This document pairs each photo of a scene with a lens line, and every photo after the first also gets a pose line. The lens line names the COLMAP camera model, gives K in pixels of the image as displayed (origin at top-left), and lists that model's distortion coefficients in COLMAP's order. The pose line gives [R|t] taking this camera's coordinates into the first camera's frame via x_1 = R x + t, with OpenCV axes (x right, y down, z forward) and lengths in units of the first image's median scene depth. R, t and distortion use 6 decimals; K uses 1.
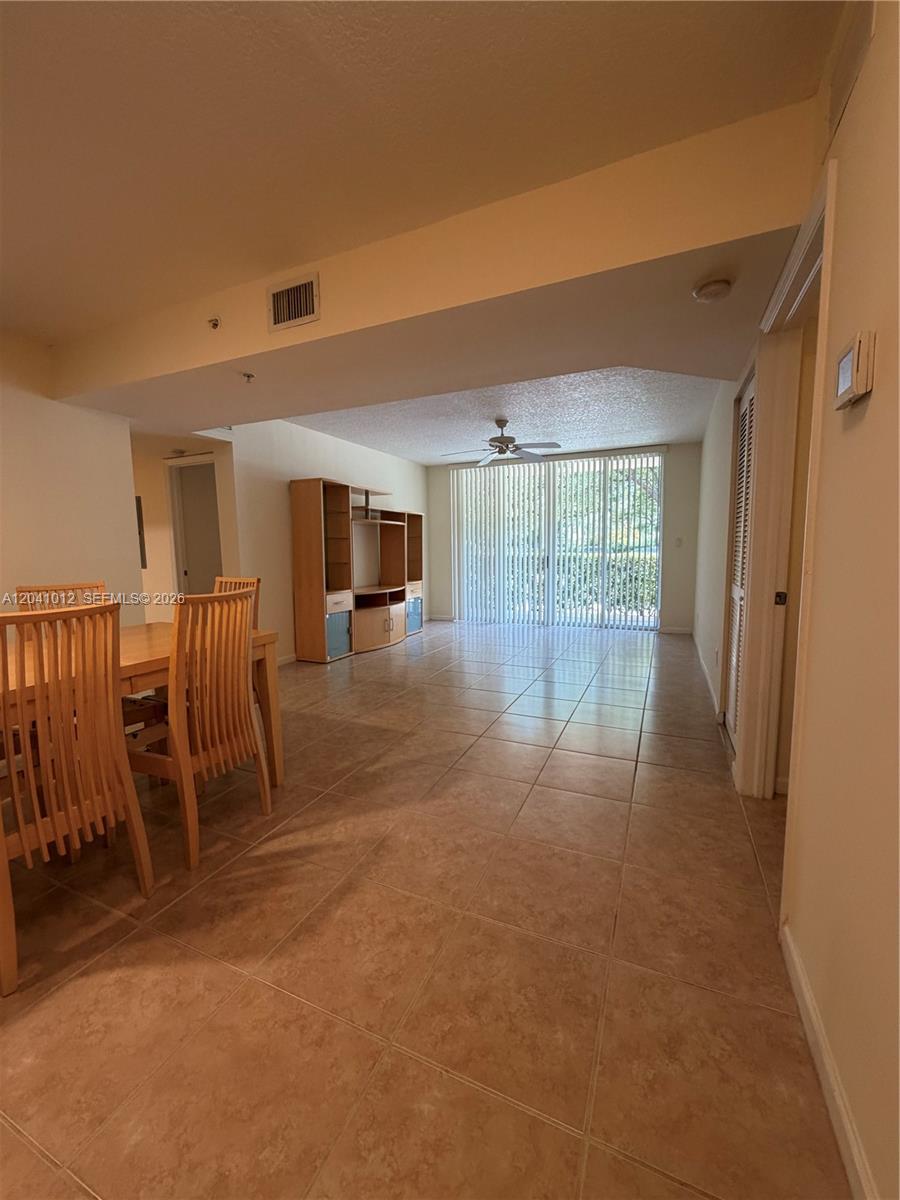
lens RADIAL K [[480.3, 0, 451.1], [0, 480.3, 600.4], [0, 0, 1]] dist [0.002344, -0.000125]
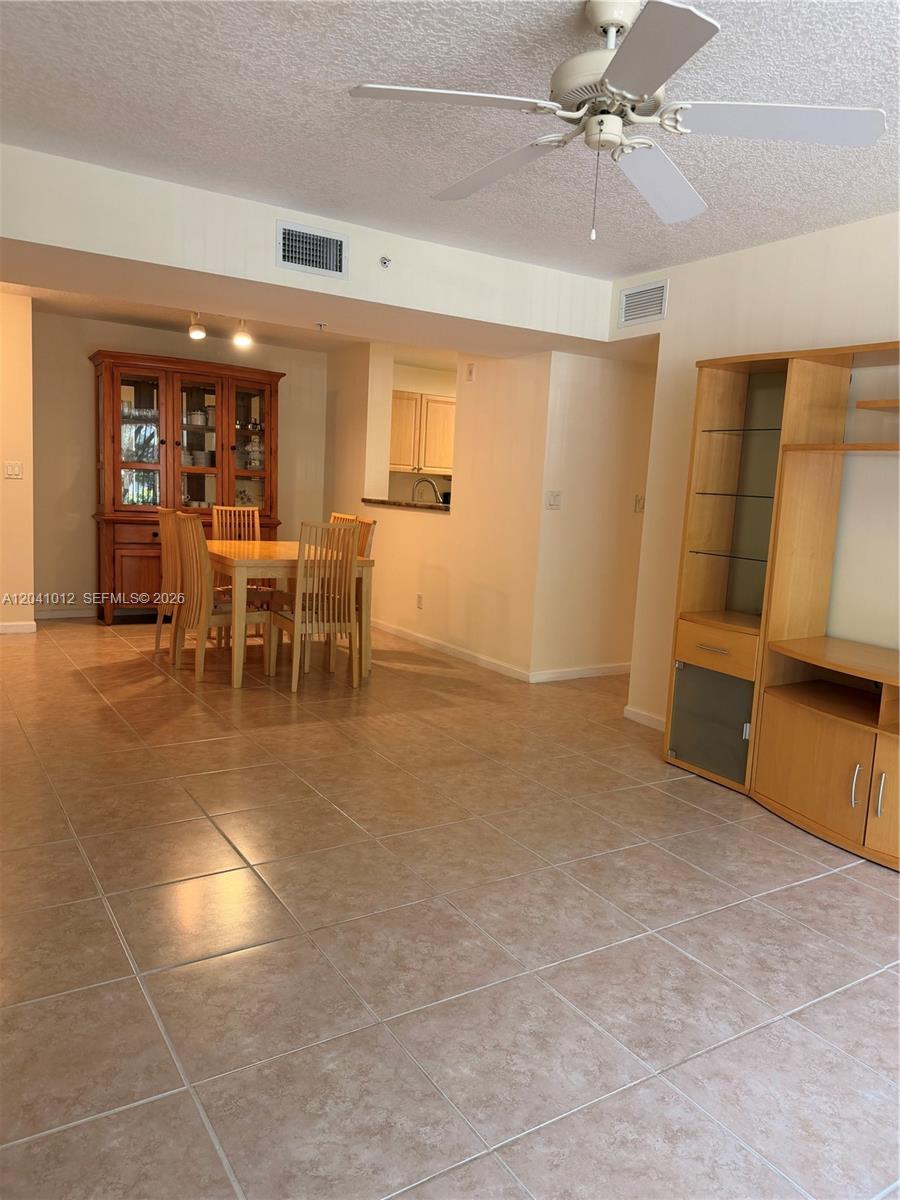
lens RADIAL K [[842.6, 0, 450.0], [0, 842.6, 600.0], [0, 0, 1]] dist [0.135653, -0.190370]
pose [[-0.550890, 0.095828, -0.829058, 1.148781], [-0.135000, 0.970072, 0.201832, -0.348128], [0.823587, 0.223110, -0.521466, 2.649216]]
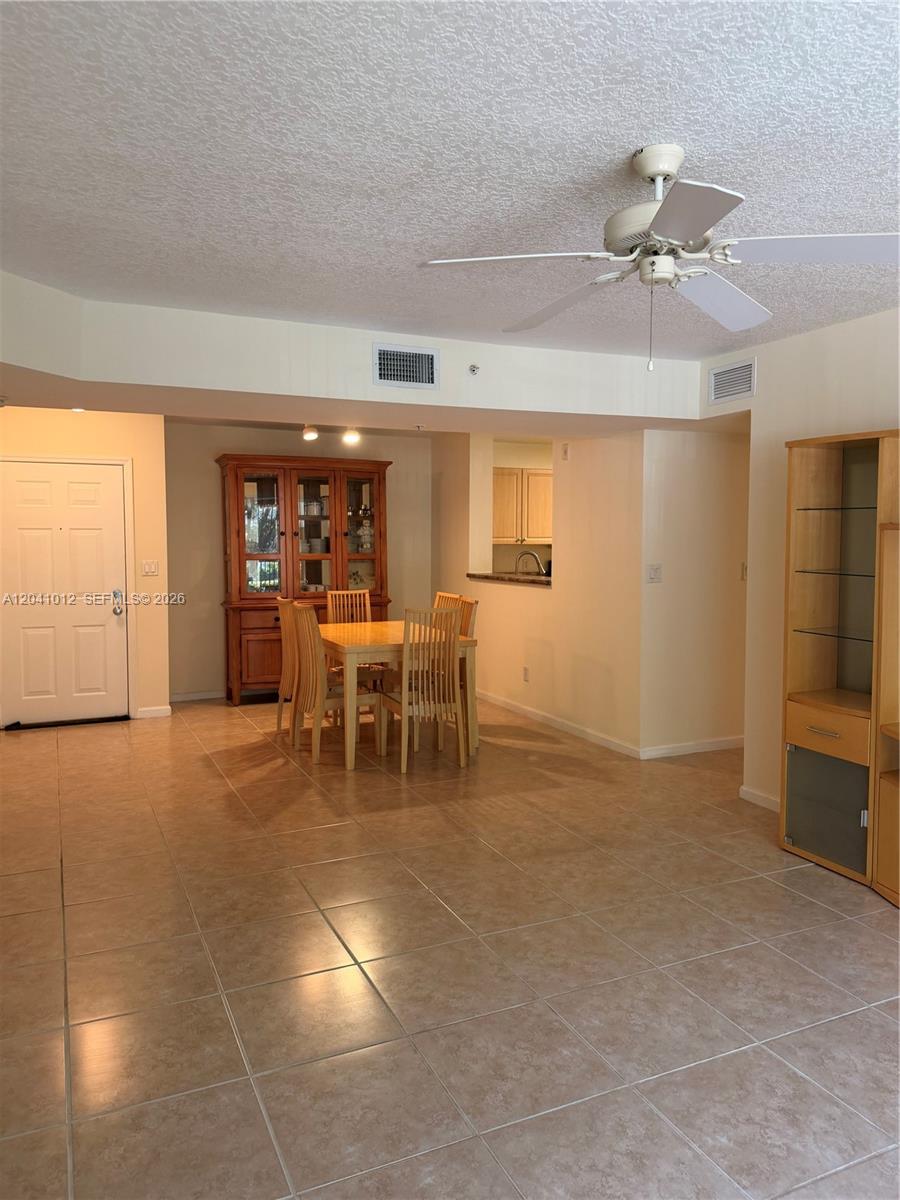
lens RADIAL K [[849.5, 0, 450.8], [0, 849.5, 592.1], [0, 0, 1]] dist [0.042514, -0.031356]
pose [[-0.657851, 0.060697, -0.750699, 1.158222], [-0.072935, 0.986928, 0.143711, -0.430826], [0.749609, 0.149293, -0.644824, 2.702547]]
